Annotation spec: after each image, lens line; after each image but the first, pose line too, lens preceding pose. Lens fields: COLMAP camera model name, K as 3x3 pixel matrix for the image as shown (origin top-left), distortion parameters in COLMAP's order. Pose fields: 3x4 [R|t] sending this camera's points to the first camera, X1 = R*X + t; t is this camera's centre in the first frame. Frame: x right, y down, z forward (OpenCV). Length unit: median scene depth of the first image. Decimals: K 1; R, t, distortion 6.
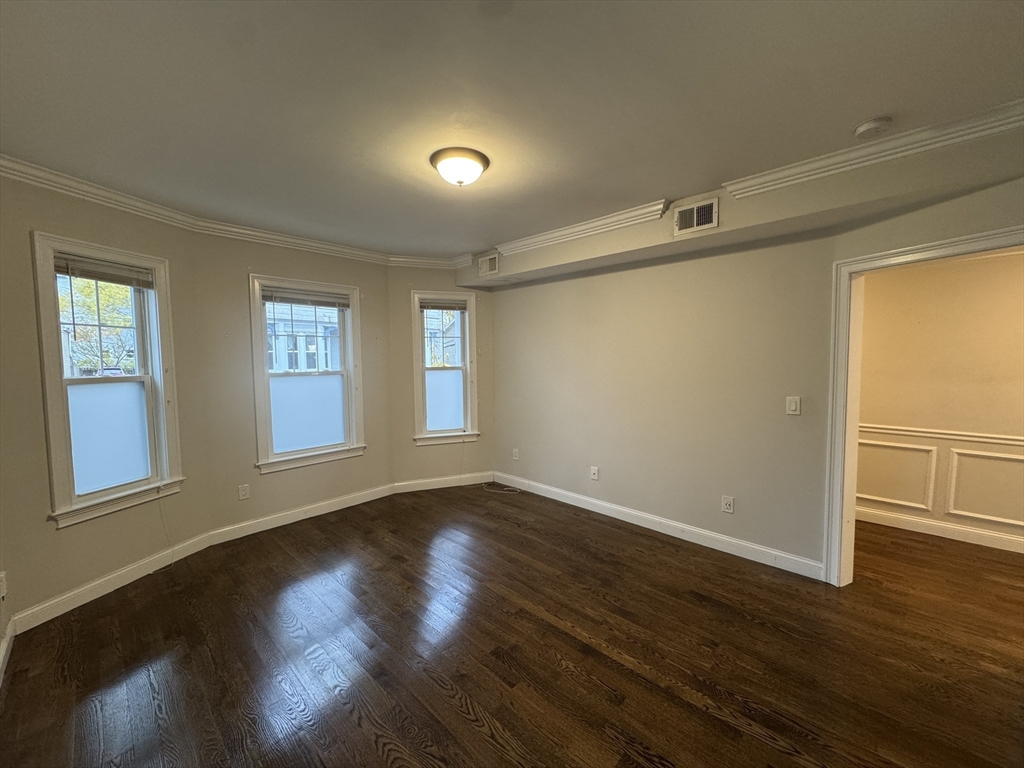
lens RADIAL K [[407.6, 0, 509.9], [0, 407.6, 382.9], [0, 0, 1]] dist [-0.002135, 0.000307]
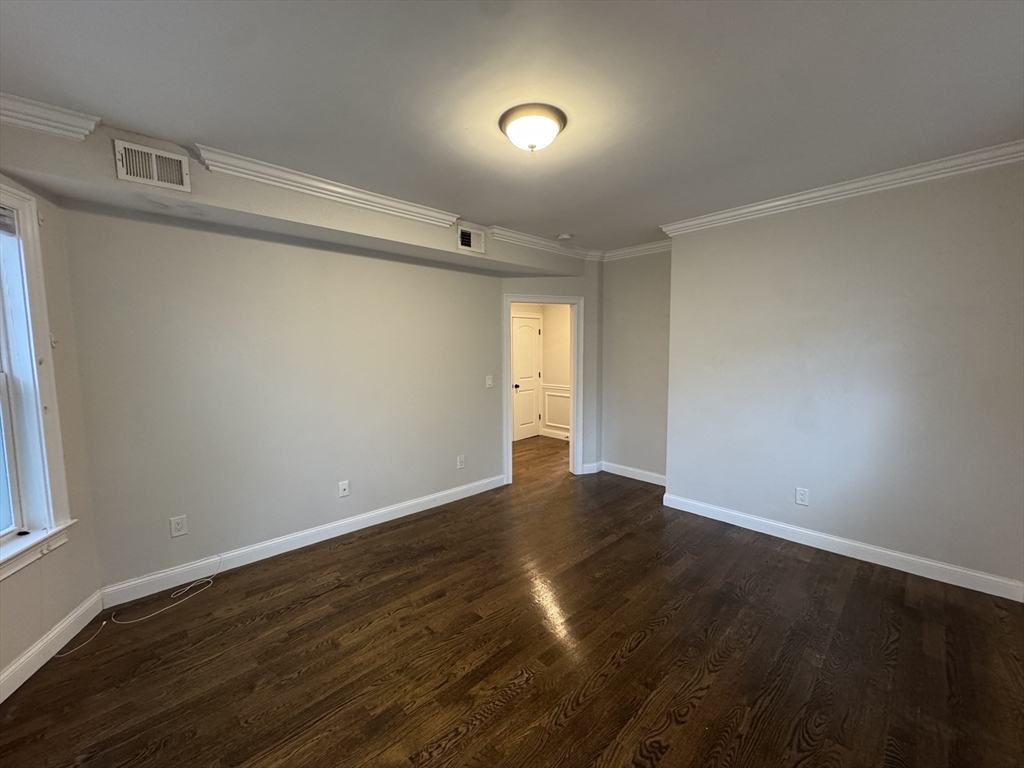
lens RADIAL K [[407.6, 0, 509.9], [0, 407.6, 382.9], [0, 0, 1]] dist [-0.002135, 0.000307]
pose [[0.041874, -0.074337, 0.996354, -0.717585], [0.068704, 0.995082, 0.071355, -0.038745], [-0.996758, 0.065466, 0.046776, 0.724324]]
